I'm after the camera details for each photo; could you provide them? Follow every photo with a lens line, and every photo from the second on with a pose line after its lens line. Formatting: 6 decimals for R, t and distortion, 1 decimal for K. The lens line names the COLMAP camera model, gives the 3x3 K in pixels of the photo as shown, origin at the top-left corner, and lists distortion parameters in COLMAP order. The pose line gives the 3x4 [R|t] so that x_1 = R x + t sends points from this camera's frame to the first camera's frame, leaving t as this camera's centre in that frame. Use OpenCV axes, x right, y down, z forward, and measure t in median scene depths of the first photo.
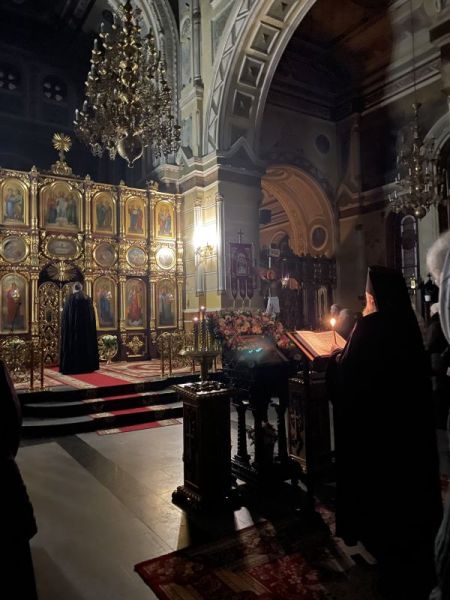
lens RADIAL K [[450.2, 0, 231.1], [0, 450.2, 294.9], [0, 0, 1]] dist [0.092531, -0.114788]
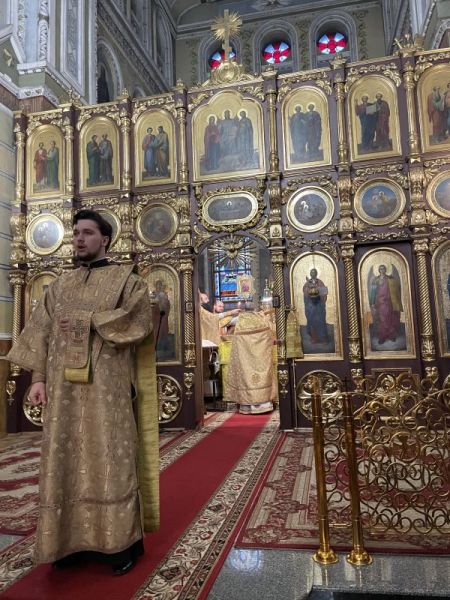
lens RADIAL K [[450.2, 0, 235.0], [0, 450.2, 298.9], [0, 0, 1]] dist [0.092531, -0.114788]
pose [[0.708358, -0.084592, -0.700766, 0.004475], [0.061472, 0.996414, -0.058143, 0.033120], [0.703172, -0.001892, 0.711017, 0.565059]]
